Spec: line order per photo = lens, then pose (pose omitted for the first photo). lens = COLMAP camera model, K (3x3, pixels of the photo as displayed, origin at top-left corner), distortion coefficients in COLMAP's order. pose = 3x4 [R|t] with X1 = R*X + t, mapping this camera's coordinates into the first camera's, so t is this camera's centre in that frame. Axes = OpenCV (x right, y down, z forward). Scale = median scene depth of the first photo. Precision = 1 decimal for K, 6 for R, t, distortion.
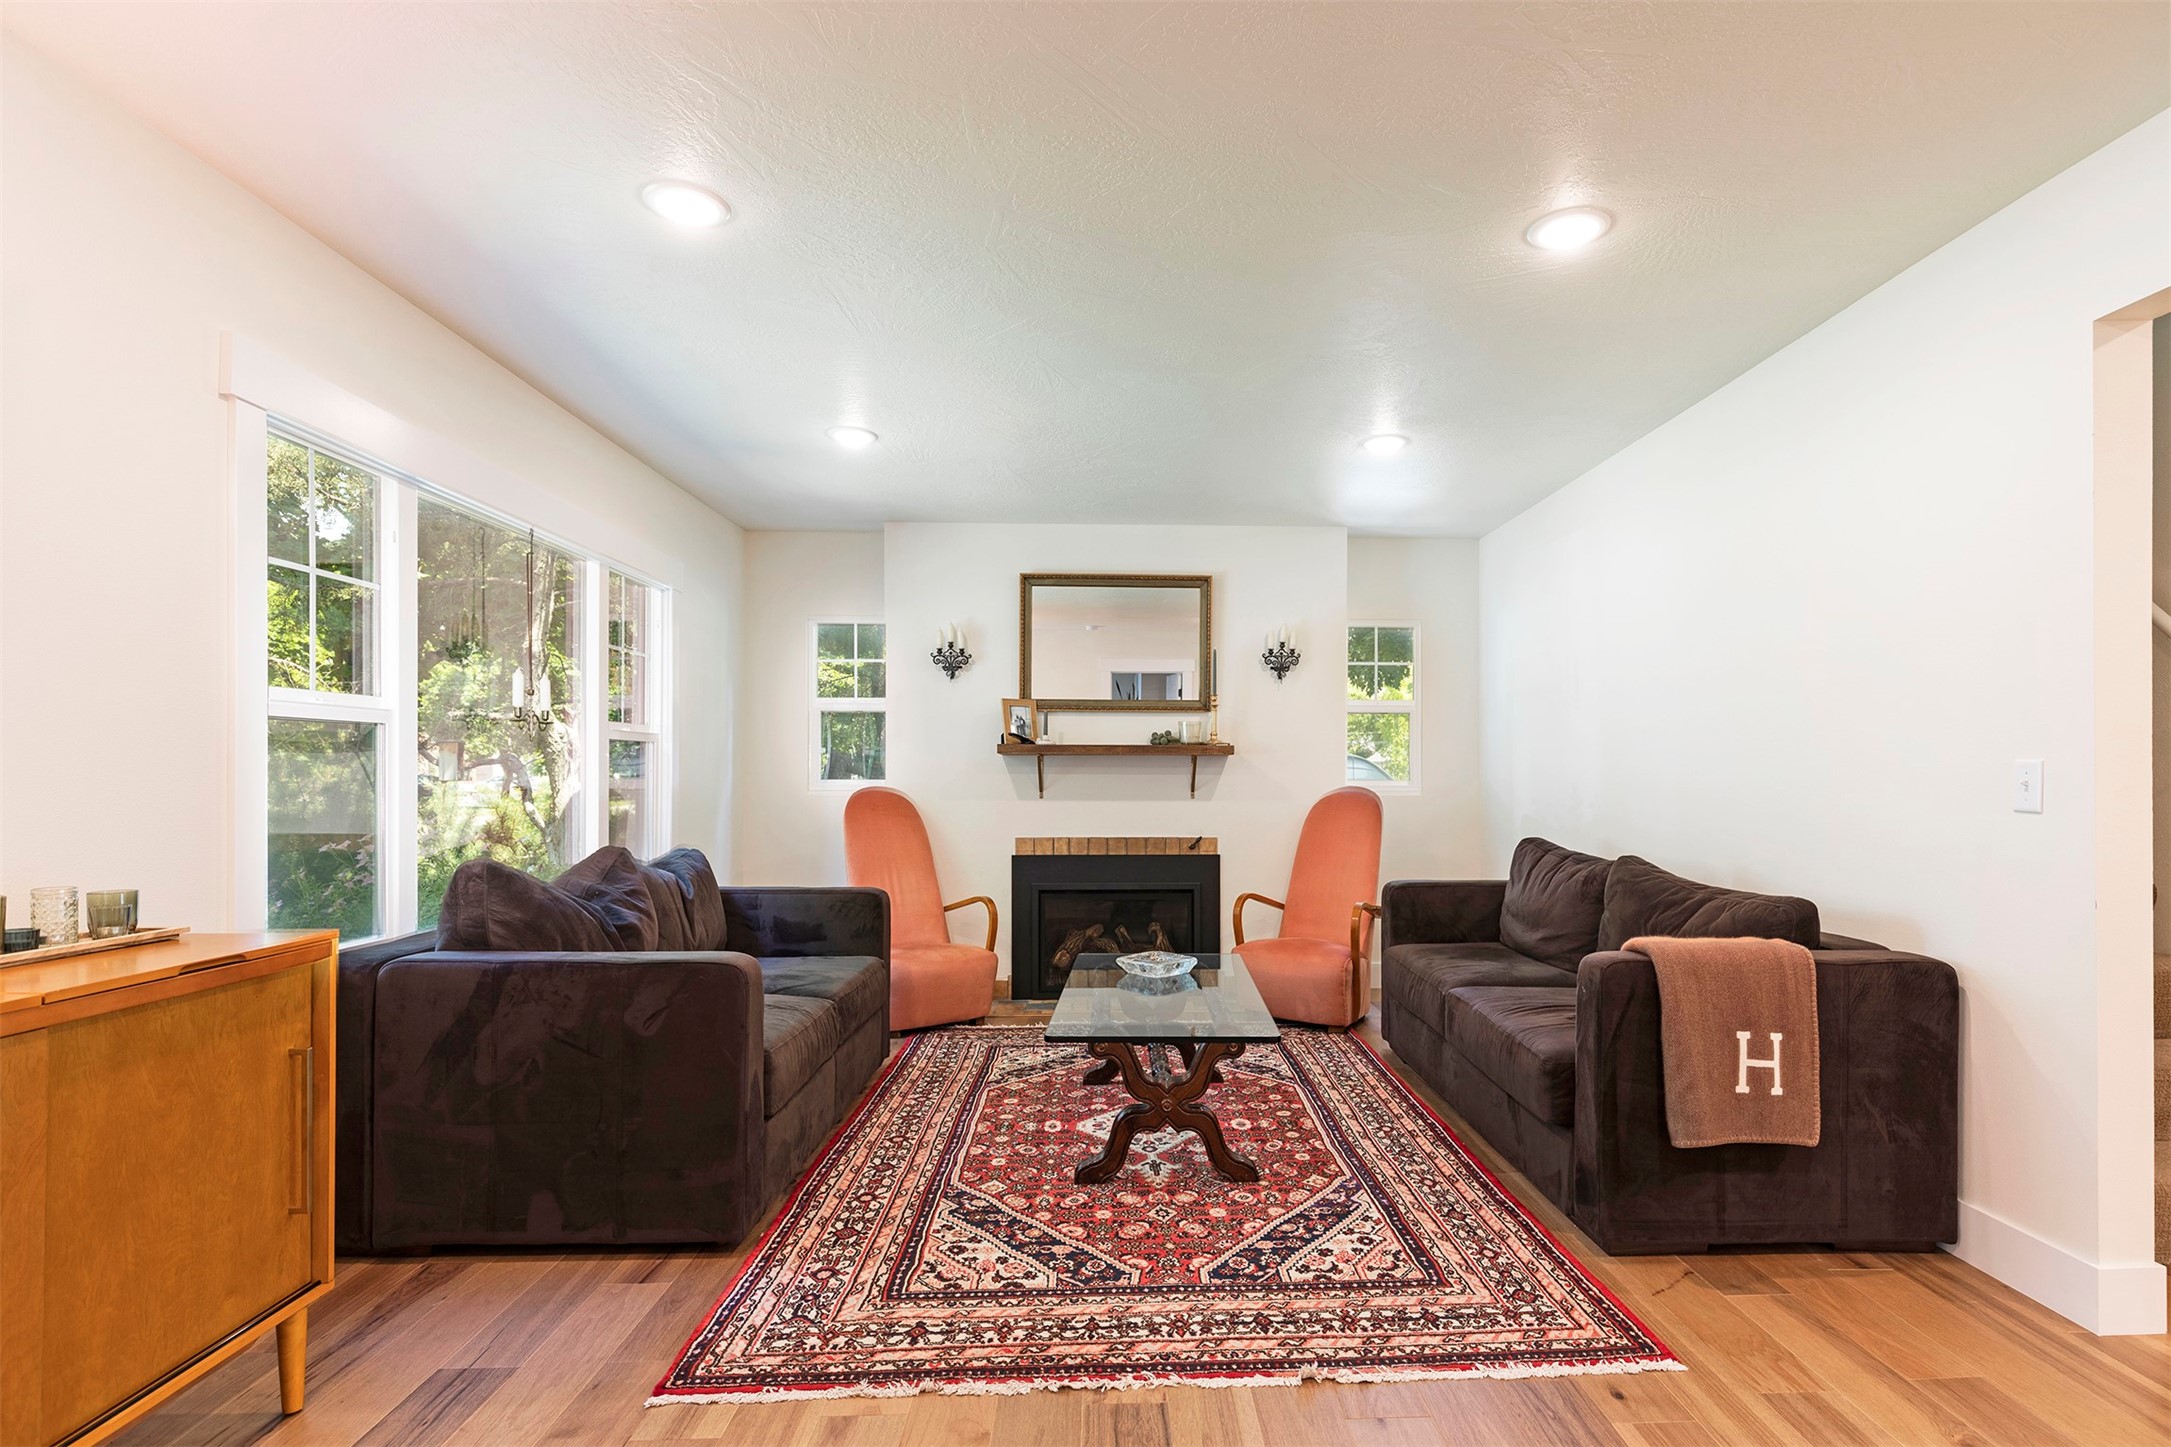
lens RADIAL K [[1126.2, 0, 1163.9], [0, 1126.2, 758.9], [0, 0, 1]] dist [-0.000011, -0.000753]
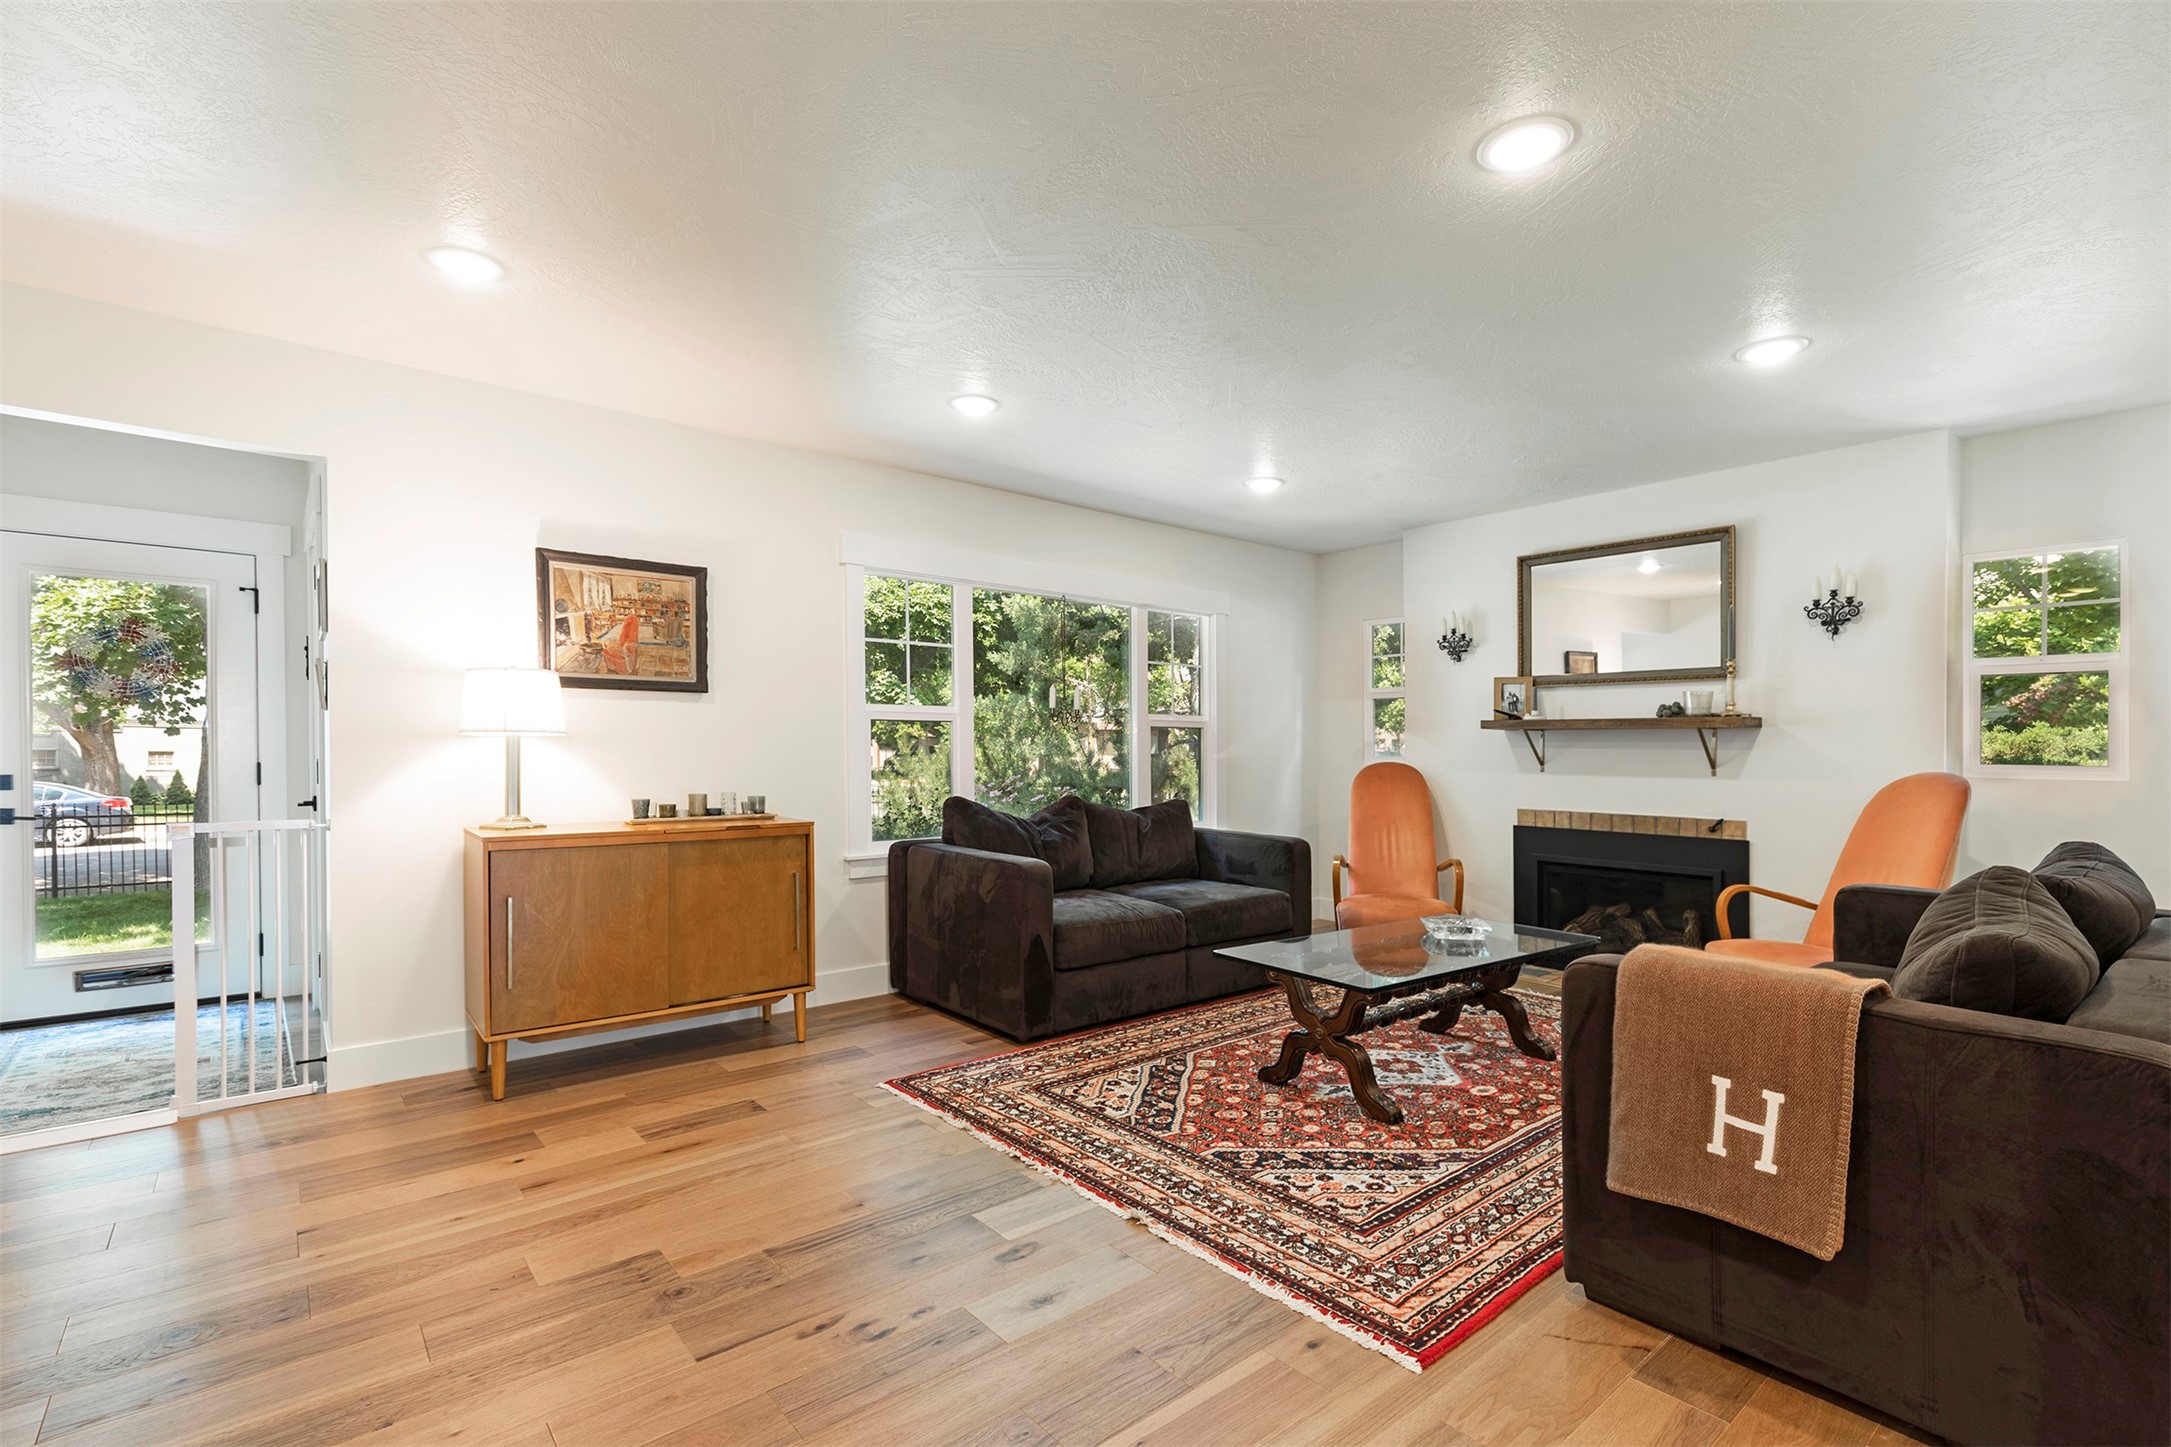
lens RADIAL K [[988.8, 0, 1036.3], [0, 988.8, 750.9], [0, 0, 1]] dist [0.012224, -0.001285]
pose [[0.581067, 0.005590, -0.813837, 0.684053], [0.007035, 0.999905, 0.011891, 0.002966], [0.813826, -0.012635, 0.580972, 0.181846]]
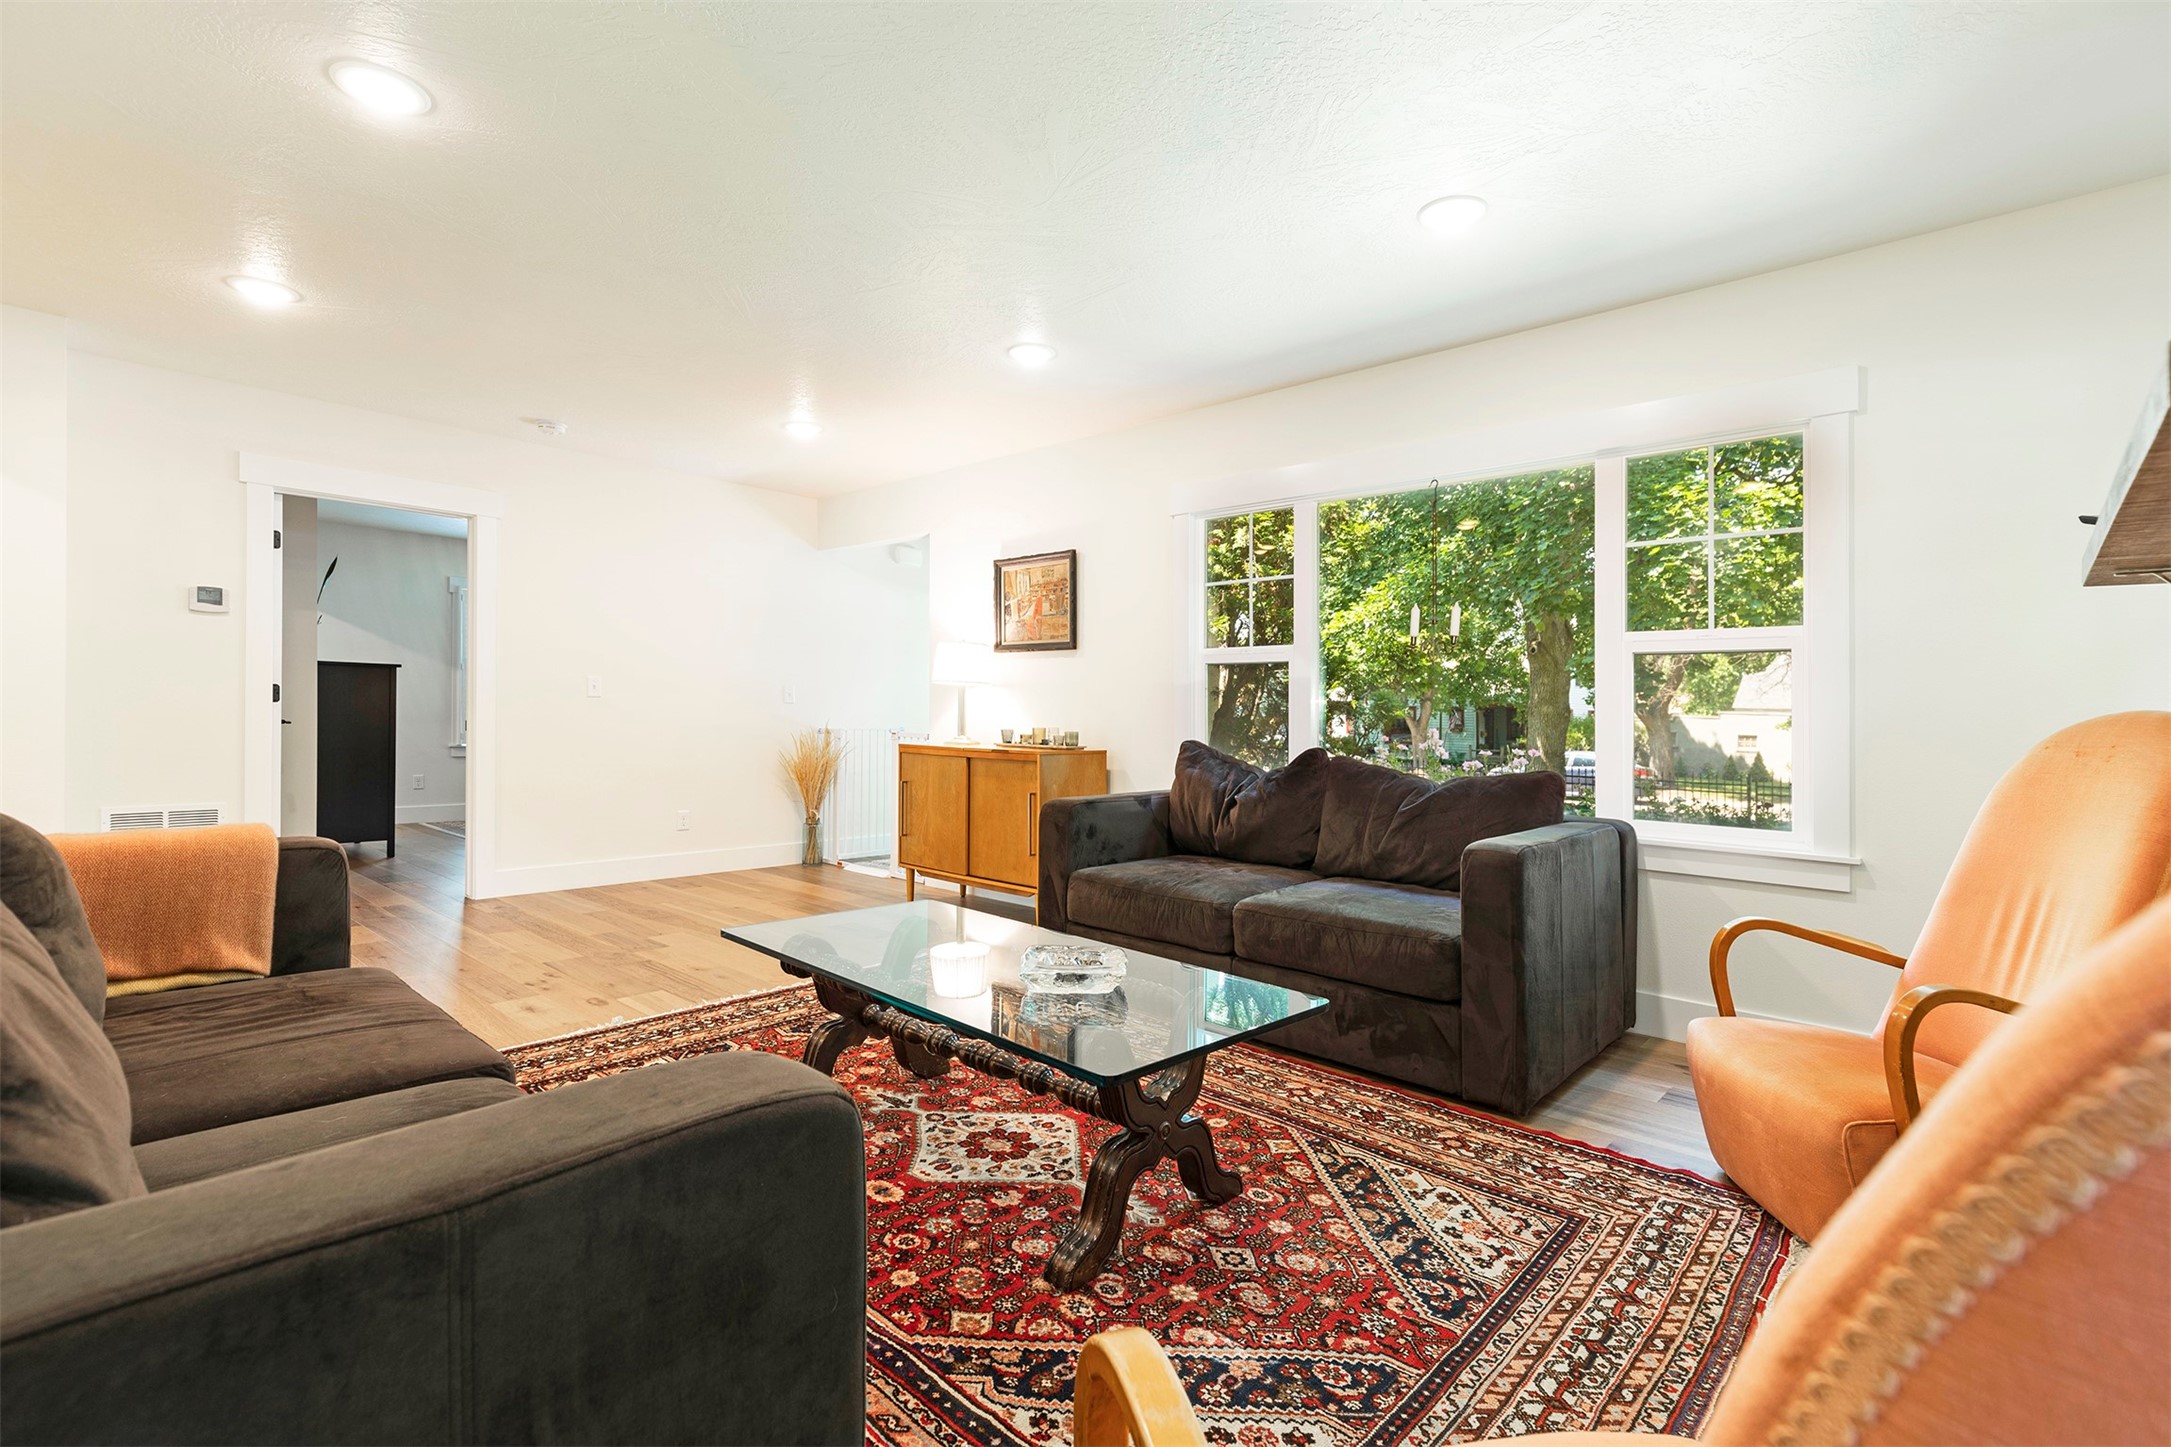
lens RADIAL K [[988.8, 0, 1144.2], [0, 988.8, 700.2], [0, 0, 1]] dist [0.012224, -0.001285]
pose [[-0.697396, -0.028190, -0.716131, 0.459026], [-0.010549, 0.999522, -0.029073, 0.071227], [0.716608, -0.012721, -0.697360, 1.825205]]
